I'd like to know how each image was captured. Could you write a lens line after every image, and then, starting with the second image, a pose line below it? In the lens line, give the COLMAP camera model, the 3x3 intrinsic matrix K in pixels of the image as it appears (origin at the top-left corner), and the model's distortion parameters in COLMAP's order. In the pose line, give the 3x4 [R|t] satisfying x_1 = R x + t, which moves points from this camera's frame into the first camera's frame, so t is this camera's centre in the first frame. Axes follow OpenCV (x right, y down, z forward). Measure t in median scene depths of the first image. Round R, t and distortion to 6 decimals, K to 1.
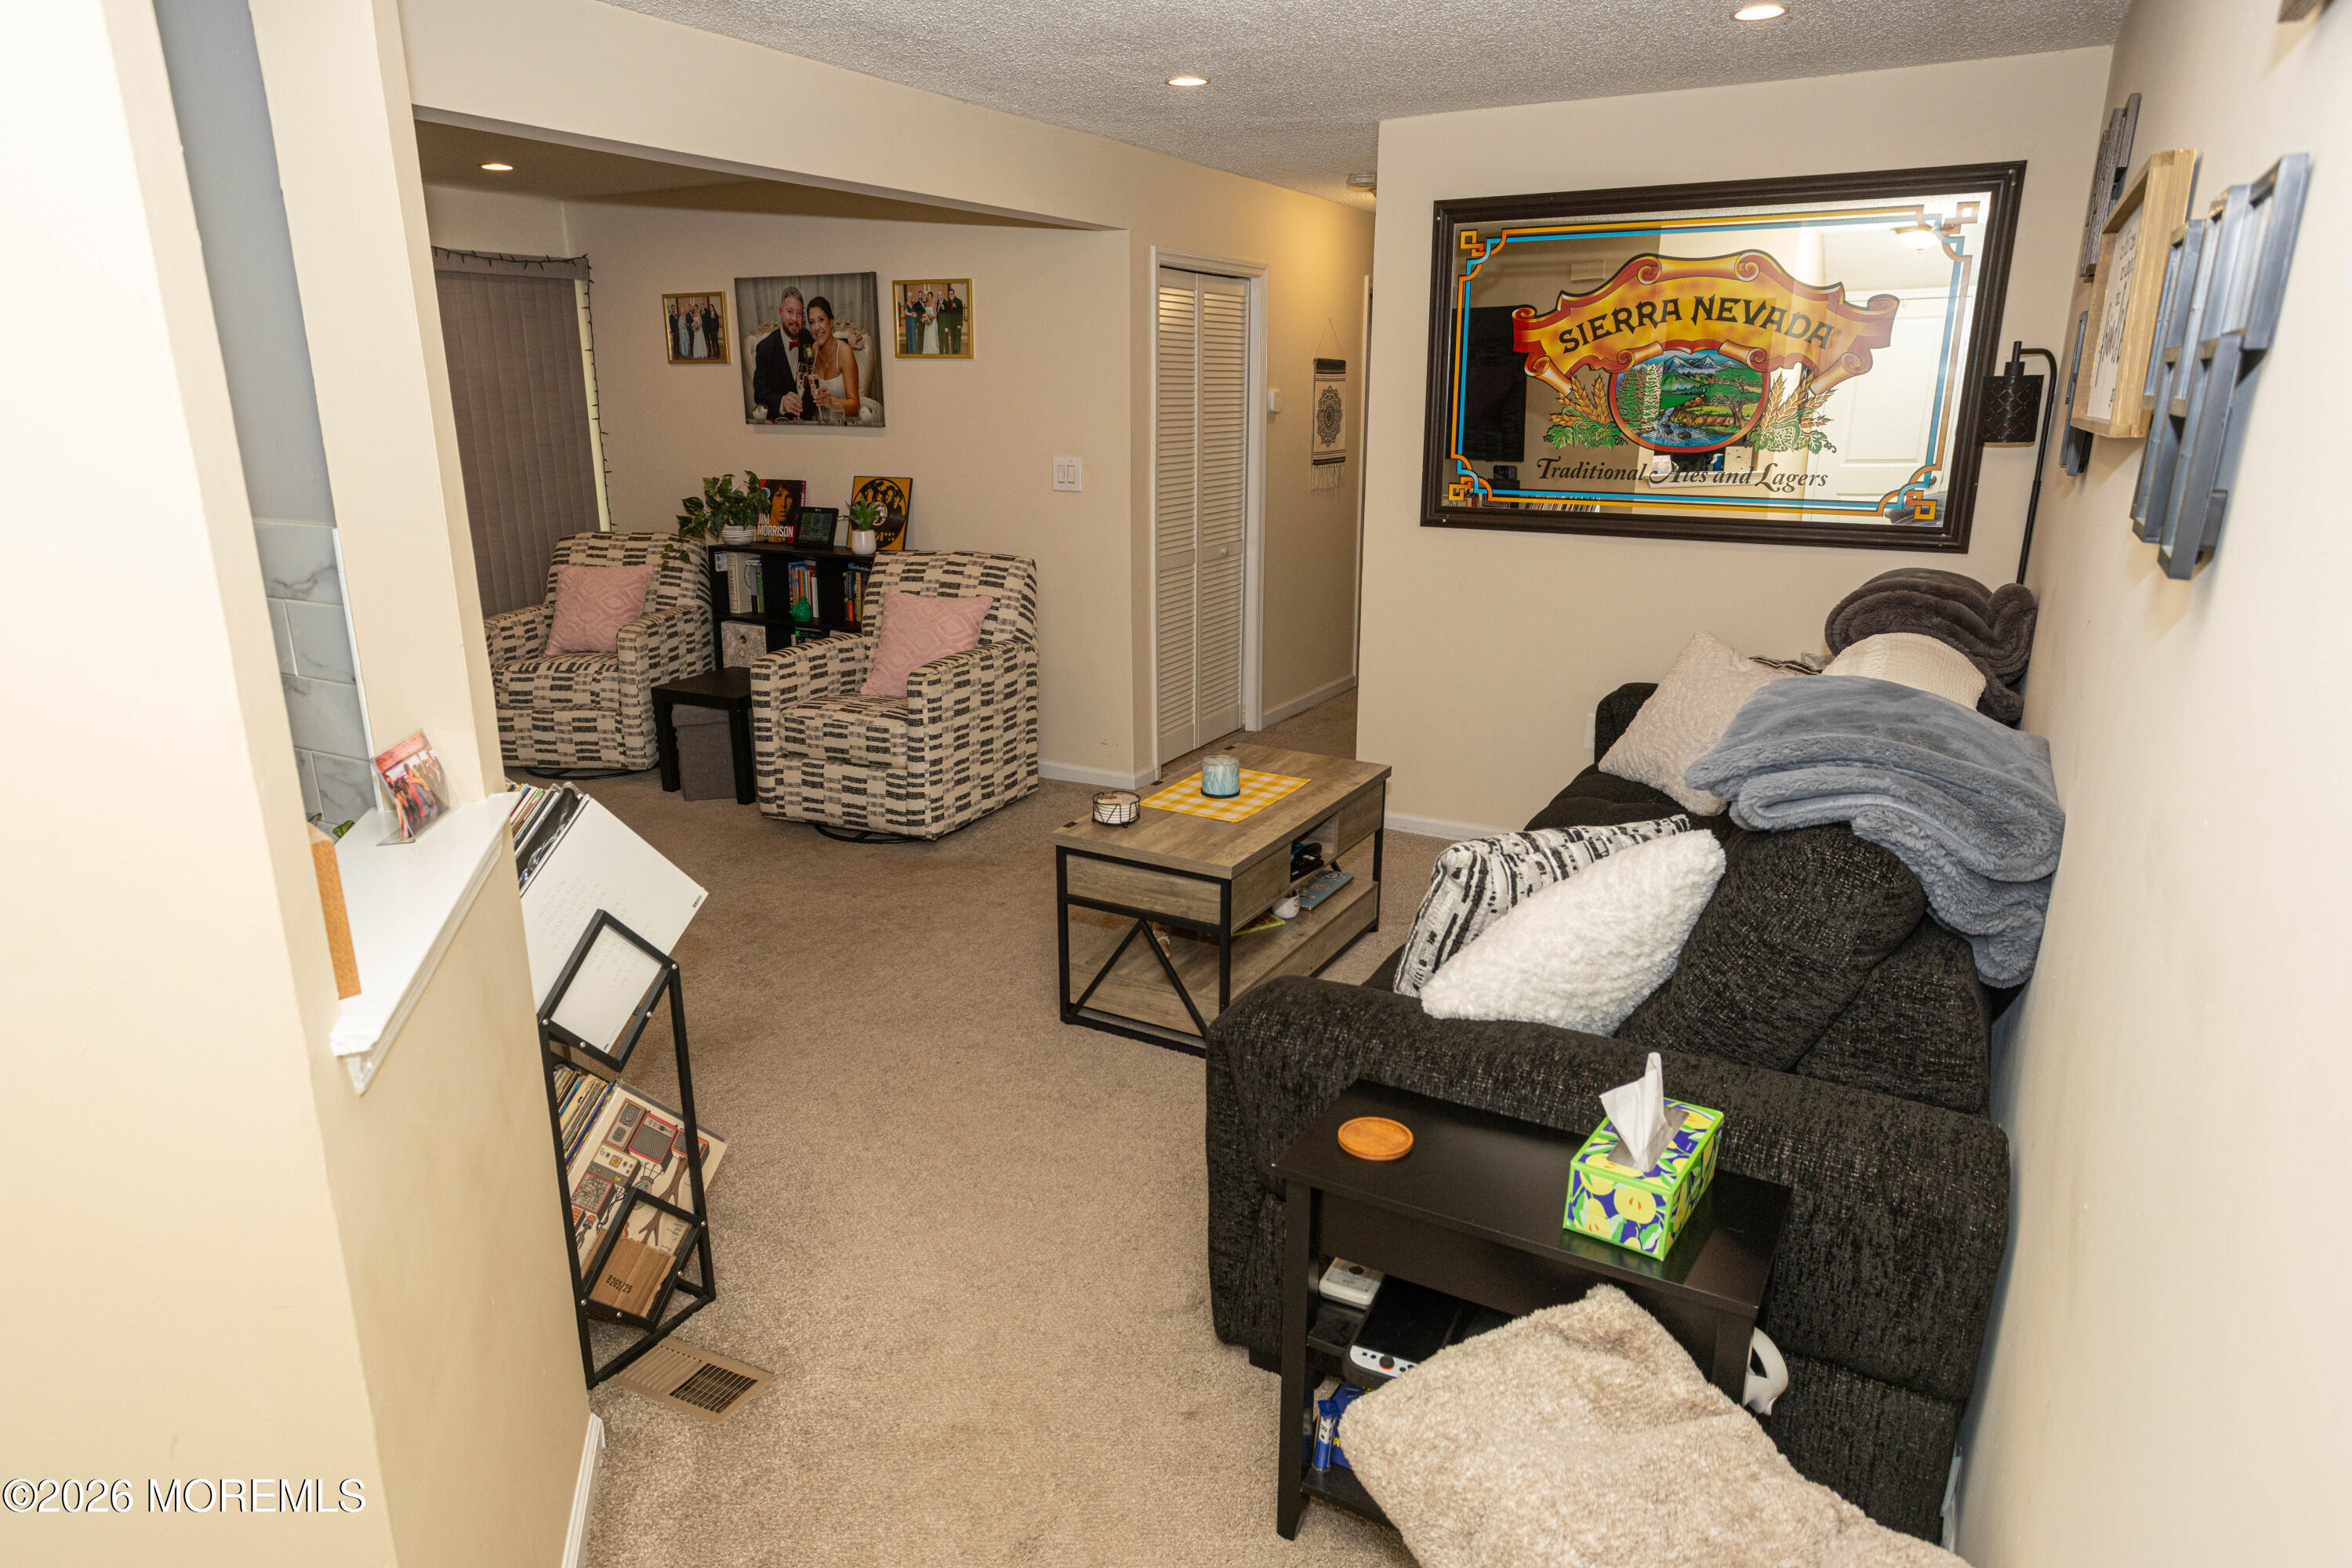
lens RADIAL K [[1396.0, 0, 1176.0], [0, 1396.0, 784.0], [0, 0, 1]] dist [-0.030260, 0.001018]
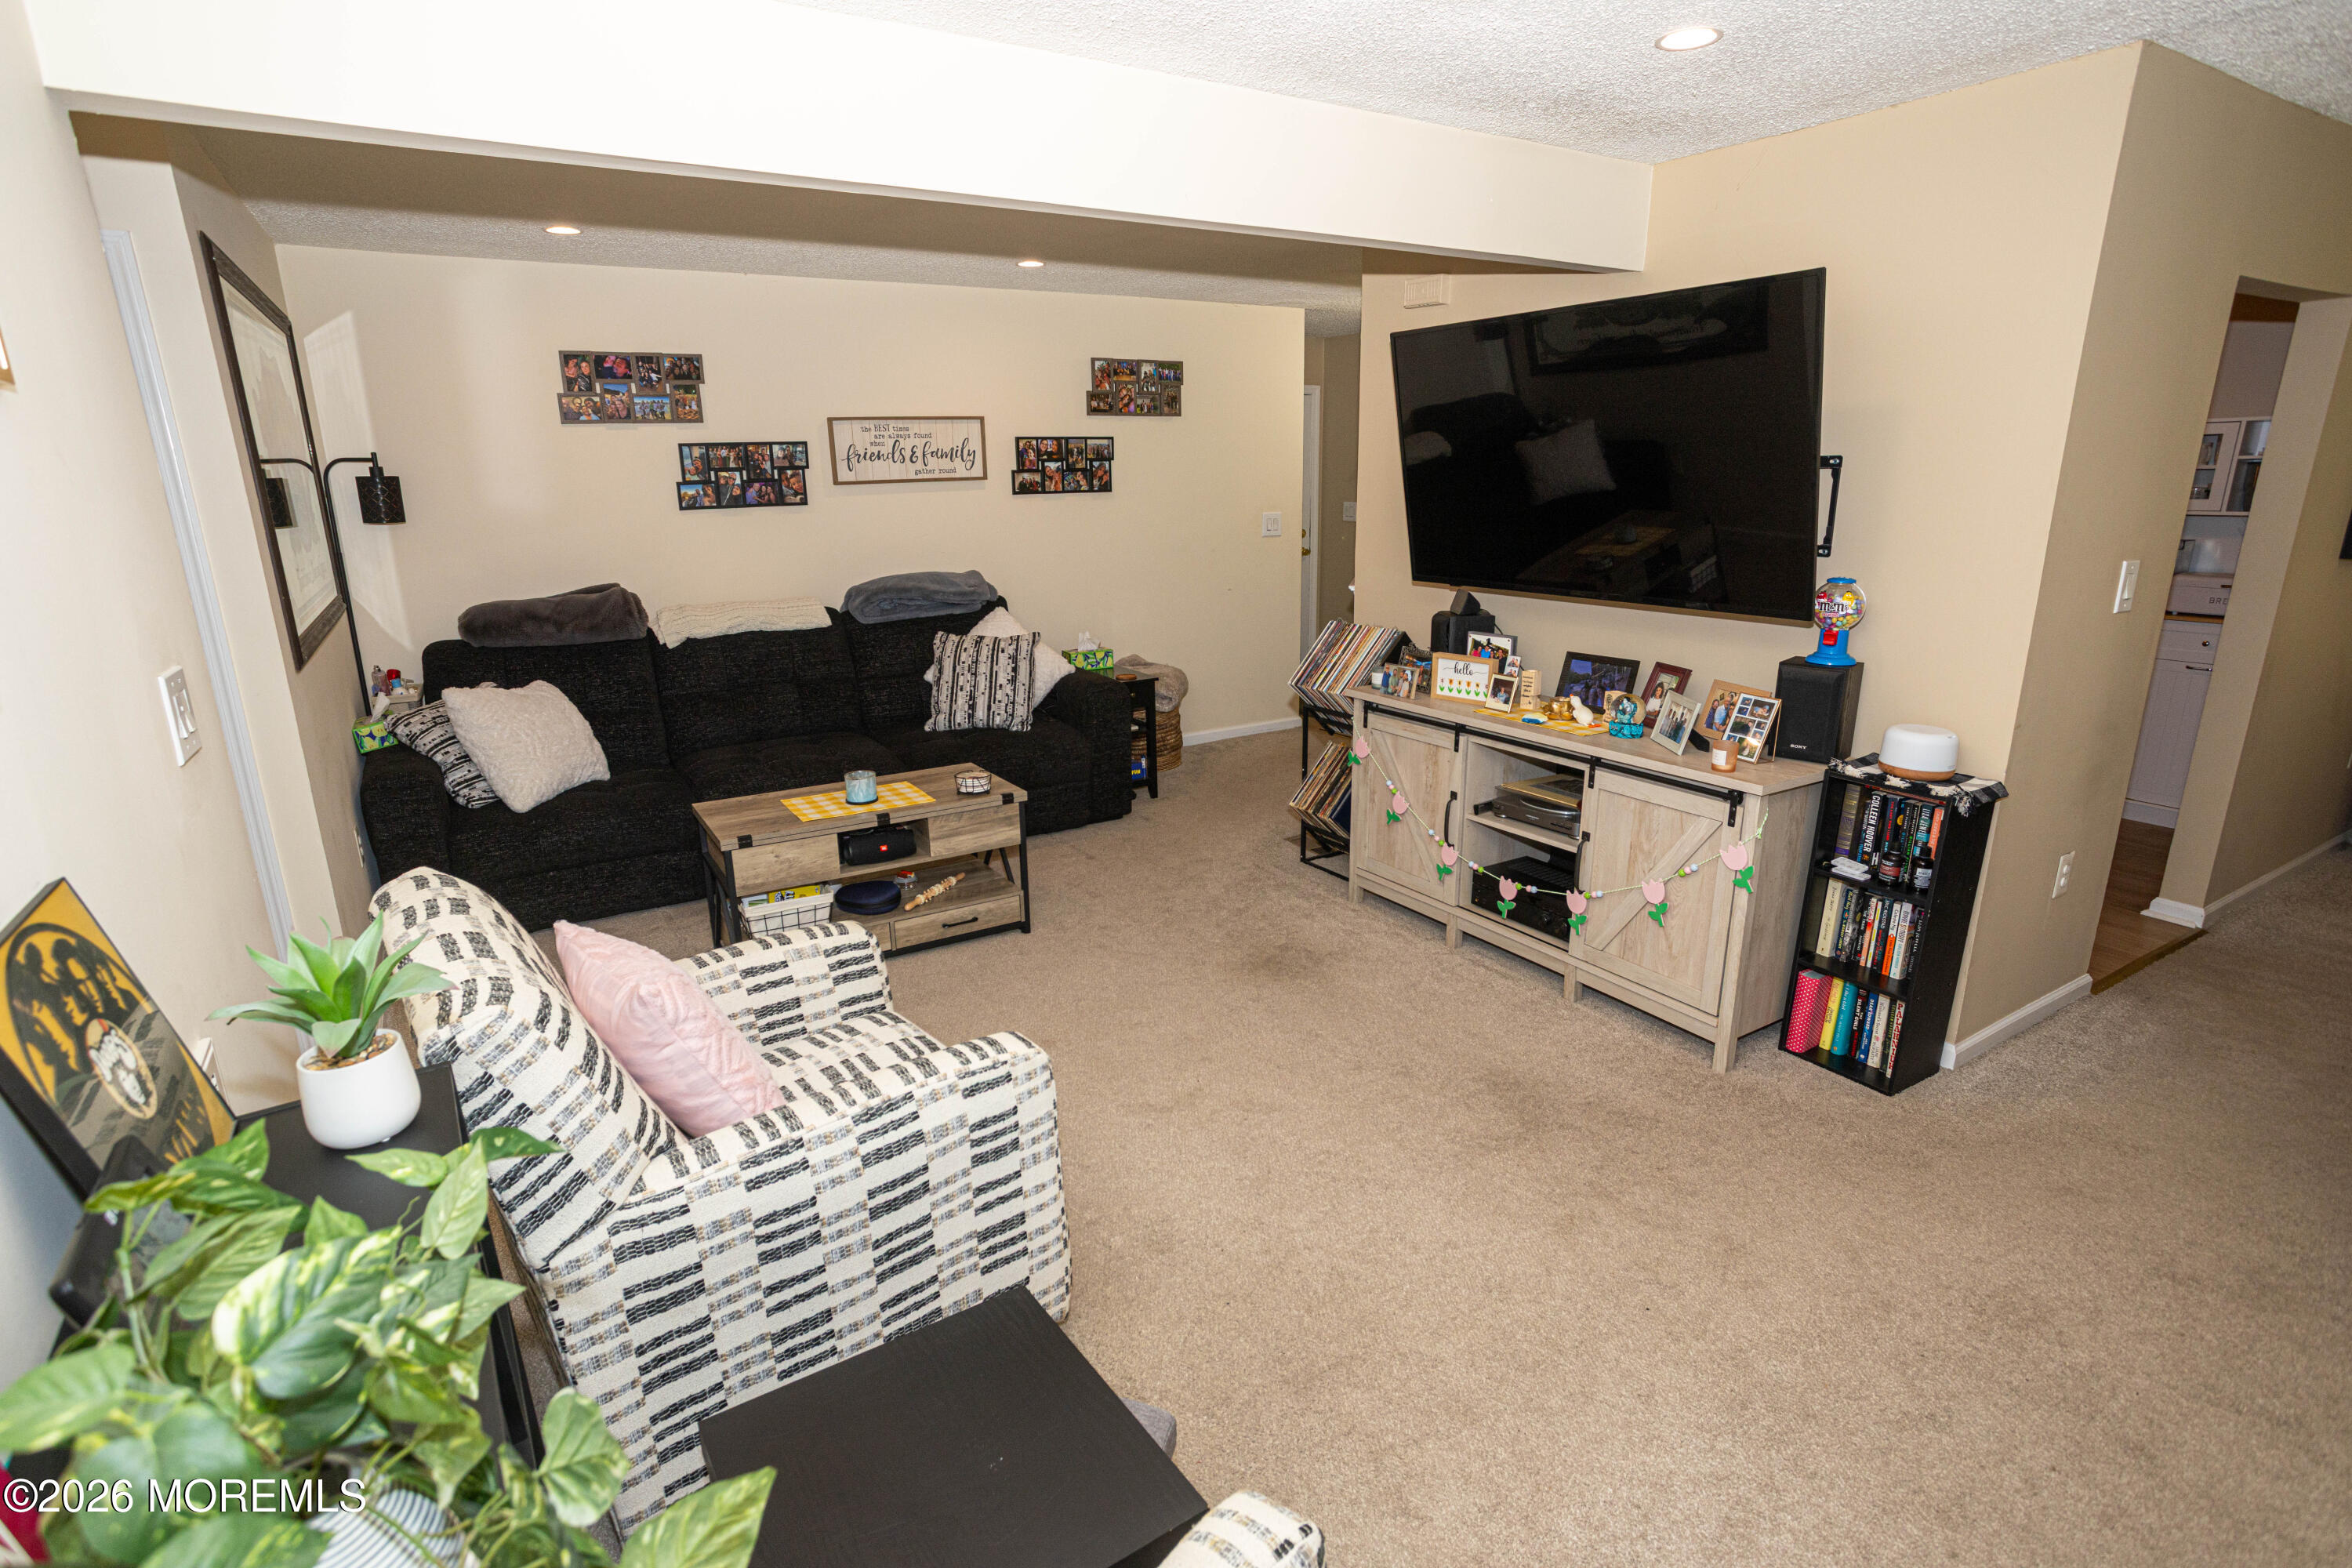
lens RADIAL K [[1155.0, 0, 1164.2], [0, 1155.0, 787.2], [0, 0, 1]] dist [-0.055398, 0.029116]
pose [[-0.871609, -0.116102, 0.476255, -0.449775], [0.152737, 0.858863, 0.488903, -0.303282], [-0.465800, 0.498873, -0.730859, 1.061476]]
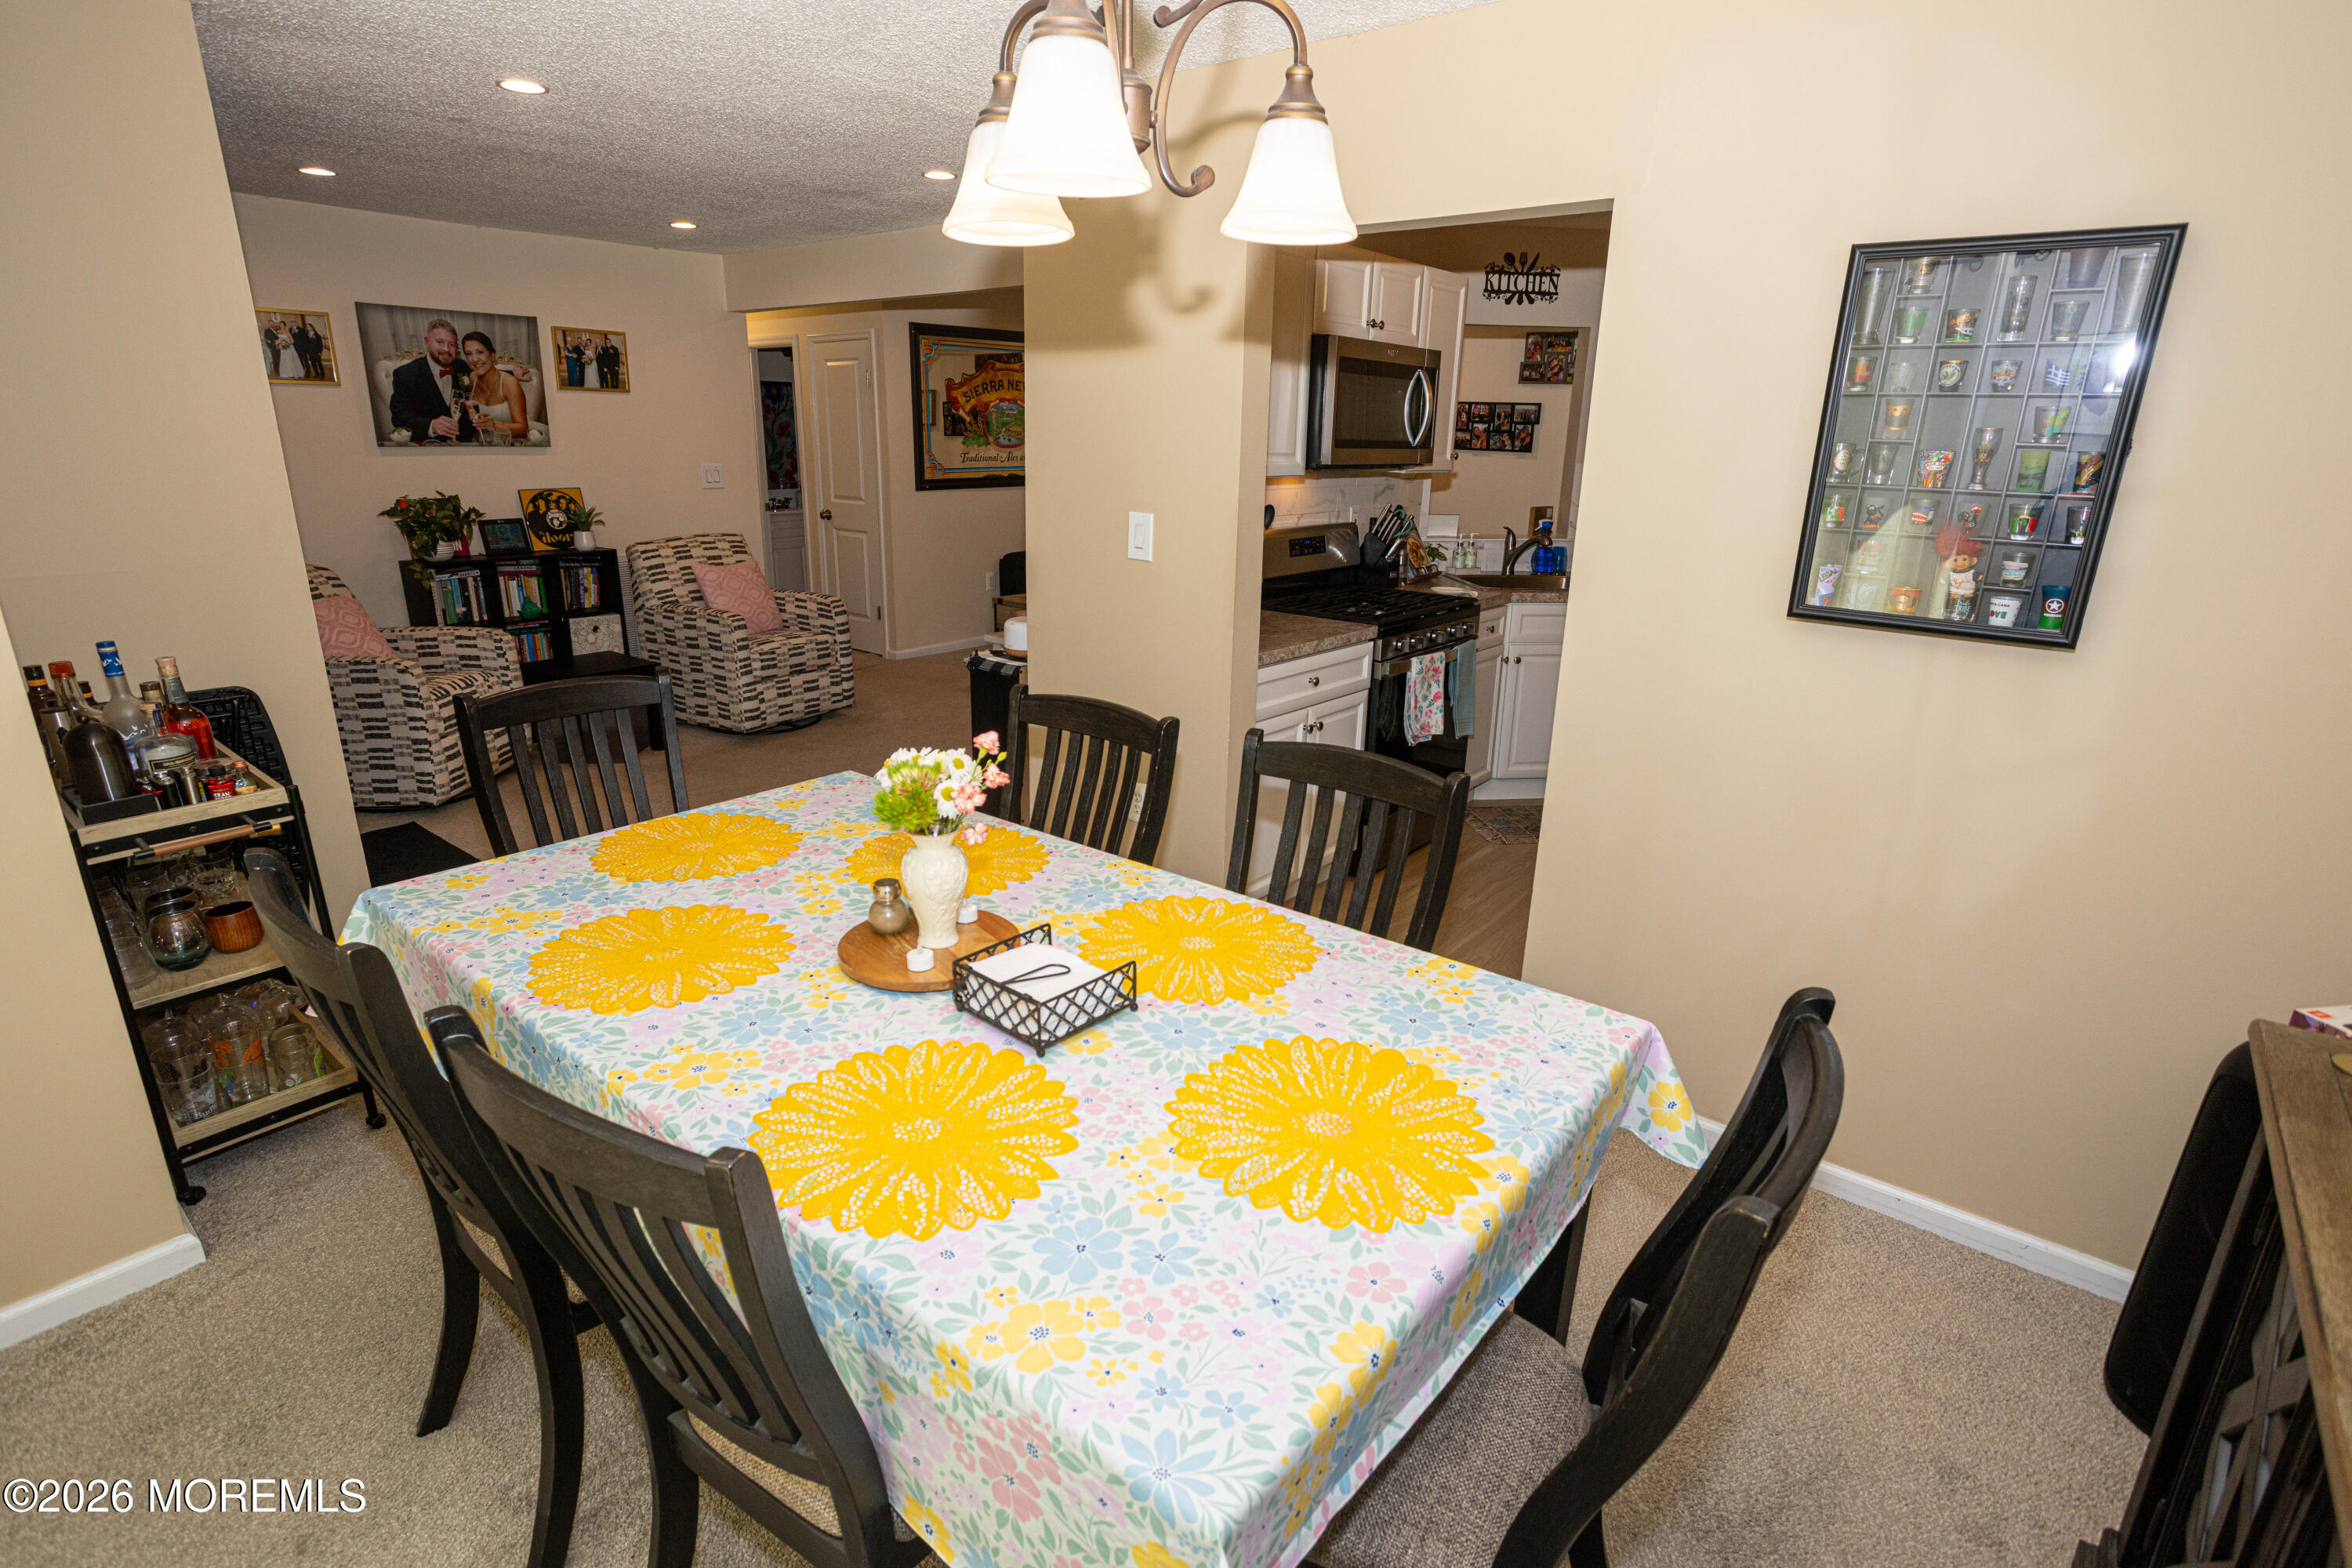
lens RADIAL K [[1158.6, 0, 1165.5], [0, 1158.6, 786.6], [0, 0, 1]] dist [-0.063834, 0.043850]
pose [[0.179994, -0.290921, 0.939663, -1.147632], [0.252630, 0.936895, 0.241673, -0.084674], [-0.950674, 0.193887, 0.242131, 0.313283]]
